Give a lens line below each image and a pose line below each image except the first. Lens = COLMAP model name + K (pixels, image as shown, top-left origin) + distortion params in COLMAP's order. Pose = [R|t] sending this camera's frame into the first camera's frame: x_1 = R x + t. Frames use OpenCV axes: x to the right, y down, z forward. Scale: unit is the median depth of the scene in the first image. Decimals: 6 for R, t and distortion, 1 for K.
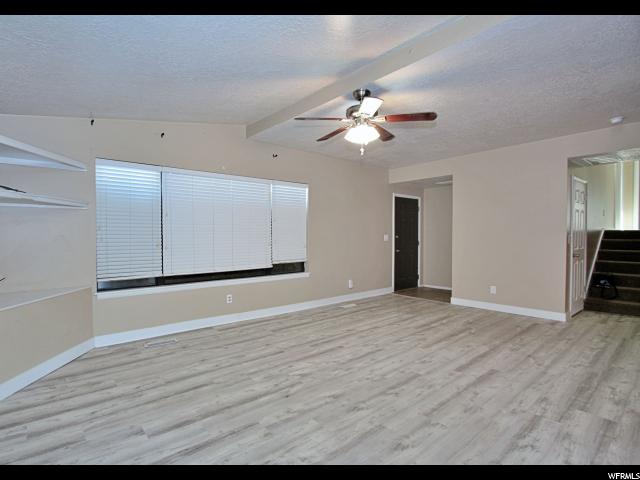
lens RADIAL K [[298.3, 0, 324.9], [0, 298.3, 238.5], [0, 0, 1]] dist [-0.020272, 0.000949]
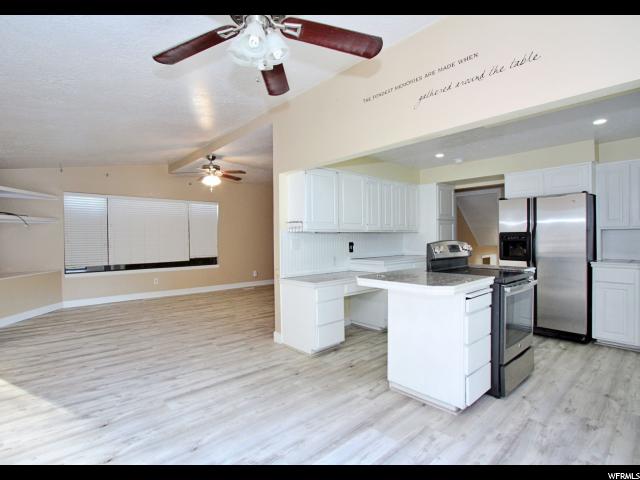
lens RADIAL K [[298.3, 0, 318.0], [0, 298.3, 242.0], [0, 0, 1]] dist [-0.020272, 0.000949]
pose [[0.999983, -0.005227, -0.002387, 0.620843], [0.005230, 0.999986, 0.001180, 0.009694], [0.002381, -0.001192, 0.999996, -0.611899]]
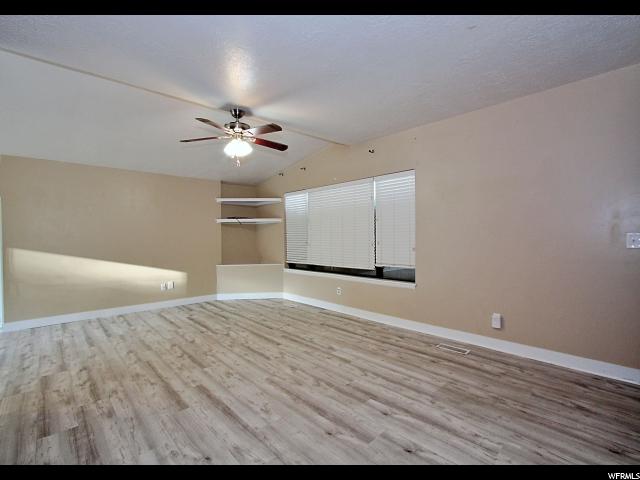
lens RADIAL K [[298.3, 0, 286.0], [0, 298.3, 241.7], [0, 0, 1]] dist [-0.020272, 0.000949]
pose [[0.018672, 0.021870, -0.999586, 1.061137], [-0.002133, 0.999759, 0.021833, -0.020983], [0.999823, 0.001724, 0.018715, 0.969008]]
